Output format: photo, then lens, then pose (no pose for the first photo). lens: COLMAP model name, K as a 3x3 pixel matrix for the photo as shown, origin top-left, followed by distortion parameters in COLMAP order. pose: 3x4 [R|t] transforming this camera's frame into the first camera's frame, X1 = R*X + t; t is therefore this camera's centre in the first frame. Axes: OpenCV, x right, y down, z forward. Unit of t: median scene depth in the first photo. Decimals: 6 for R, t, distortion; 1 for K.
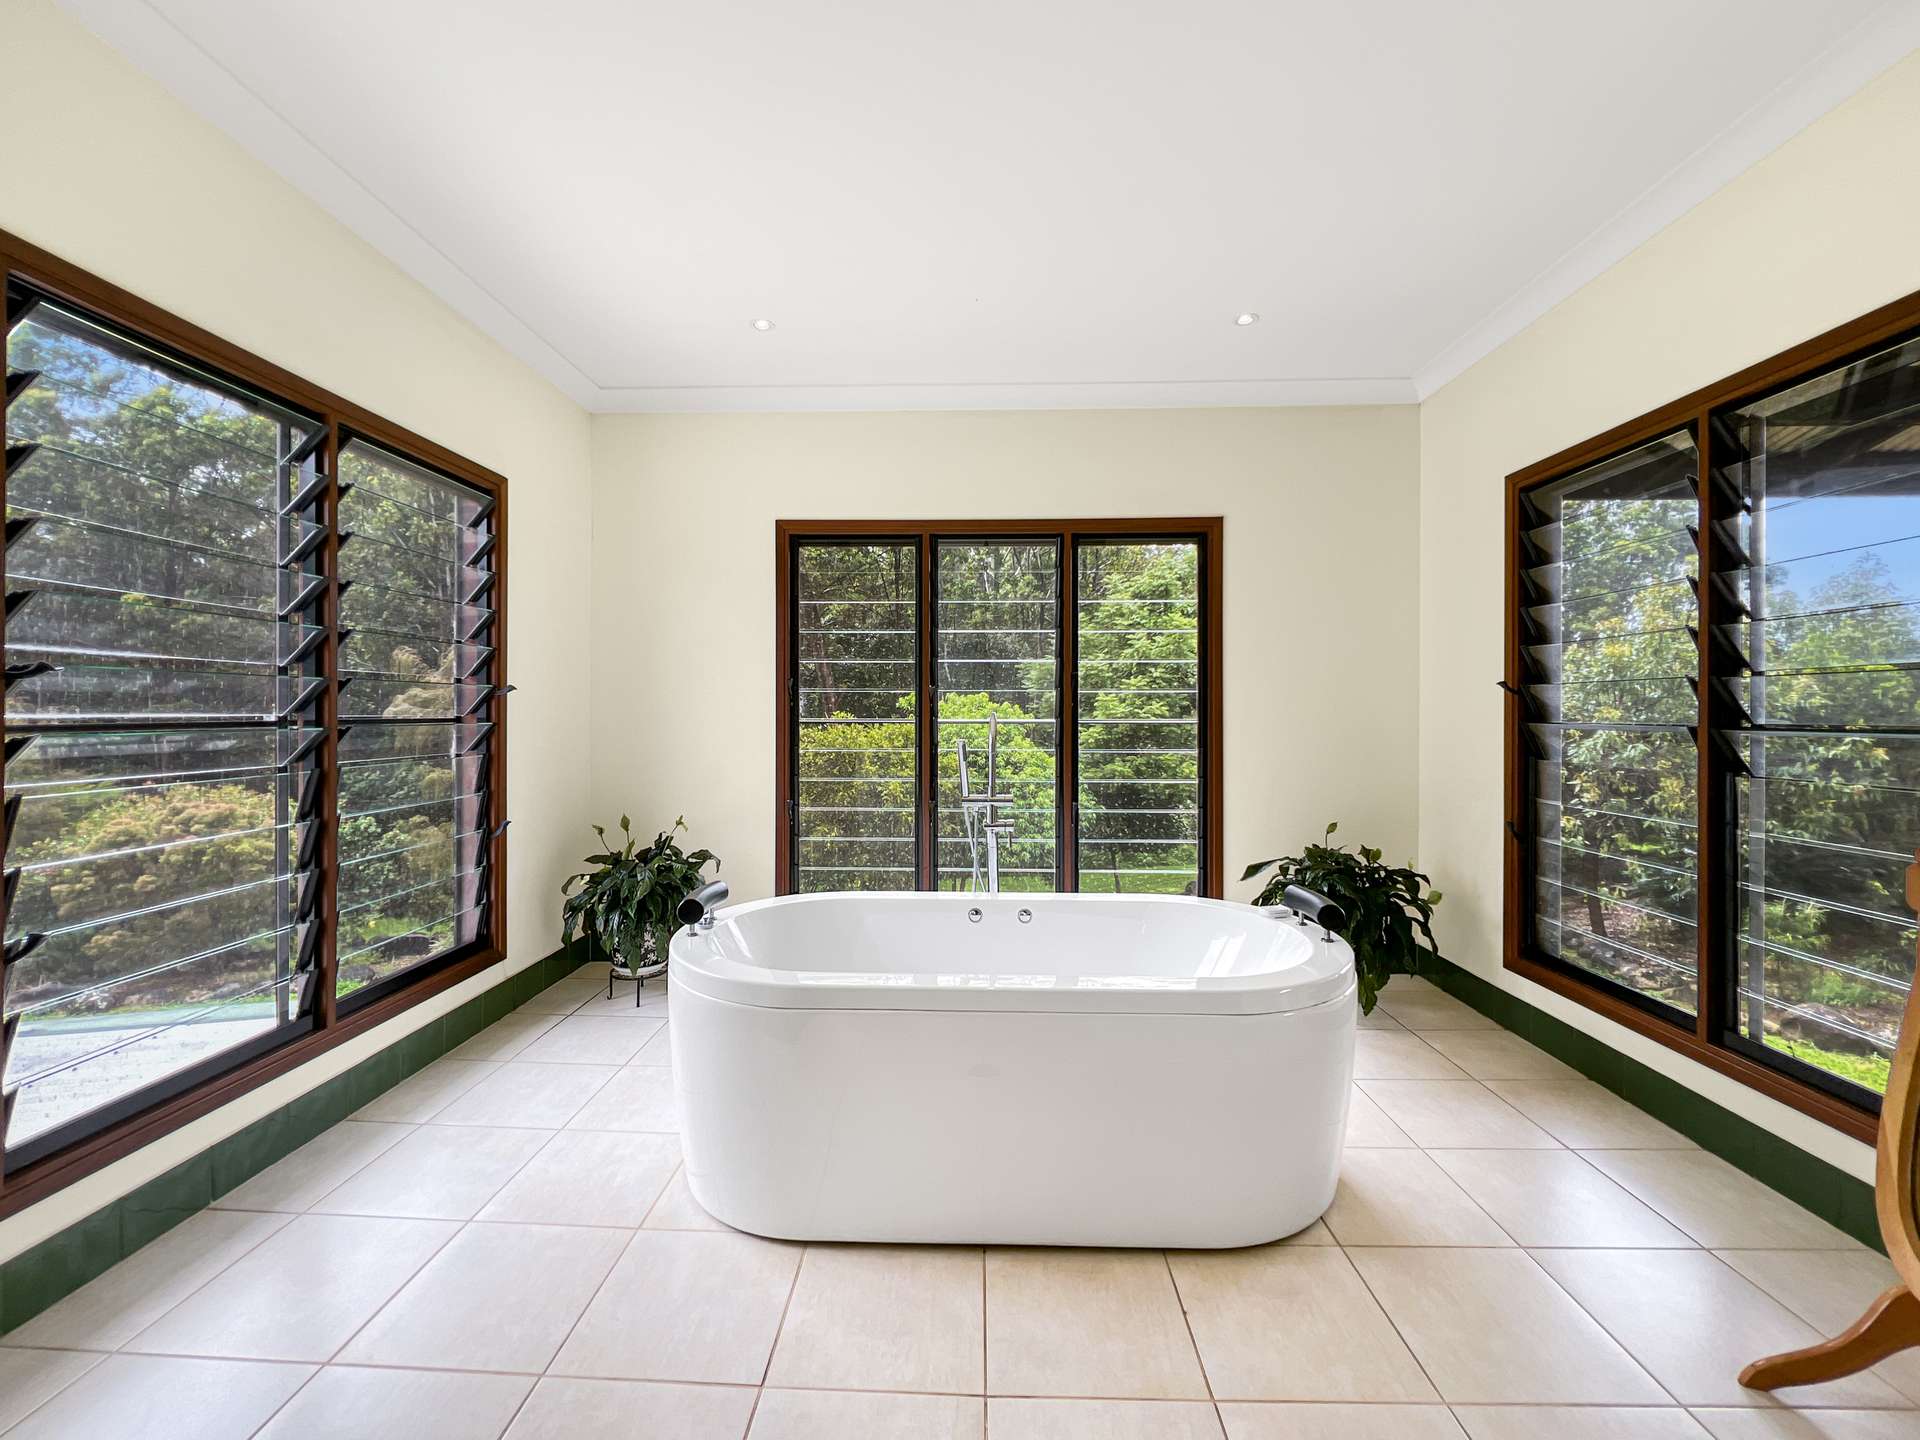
lens RADIAL K [[778.6, 0, 960.6], [0, 778.6, 714.5], [0, 0, 1]] dist [0.005987, 0.000015]
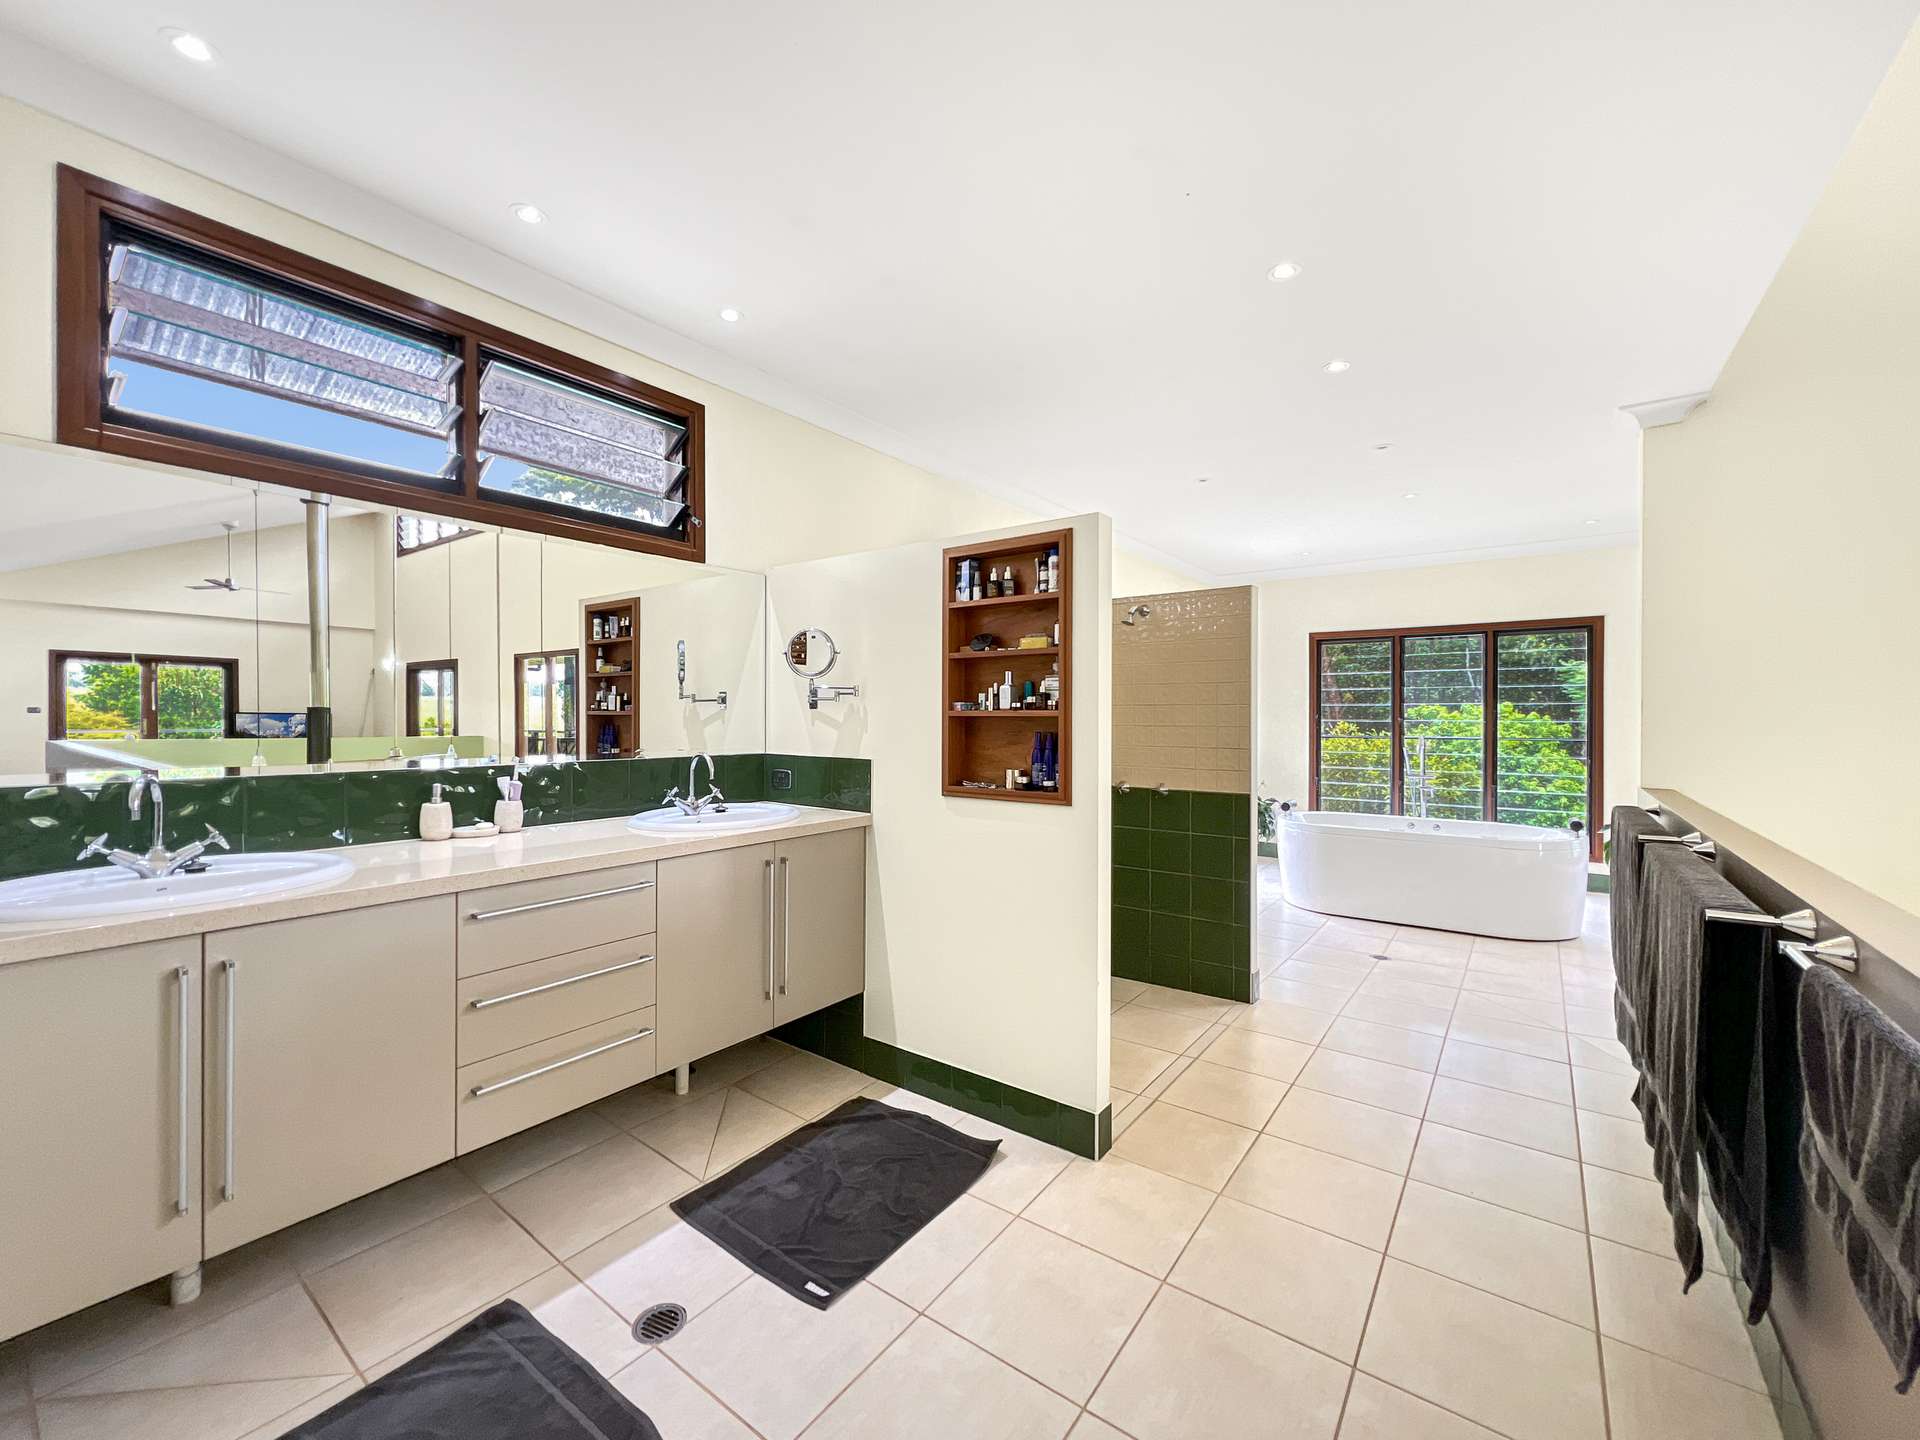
lens RADIAL K [[778.6, 0, 960.6], [0, 778.6, 714.5], [0, 0, 1]] dist [0.005987, 0.000015]
pose [[0.809015, 0.007481, -0.587740, 0.212036], [-0.011191, 0.999934, -0.002678, -0.027544], [0.587681, 0.008744, 0.809045, -1.116076]]
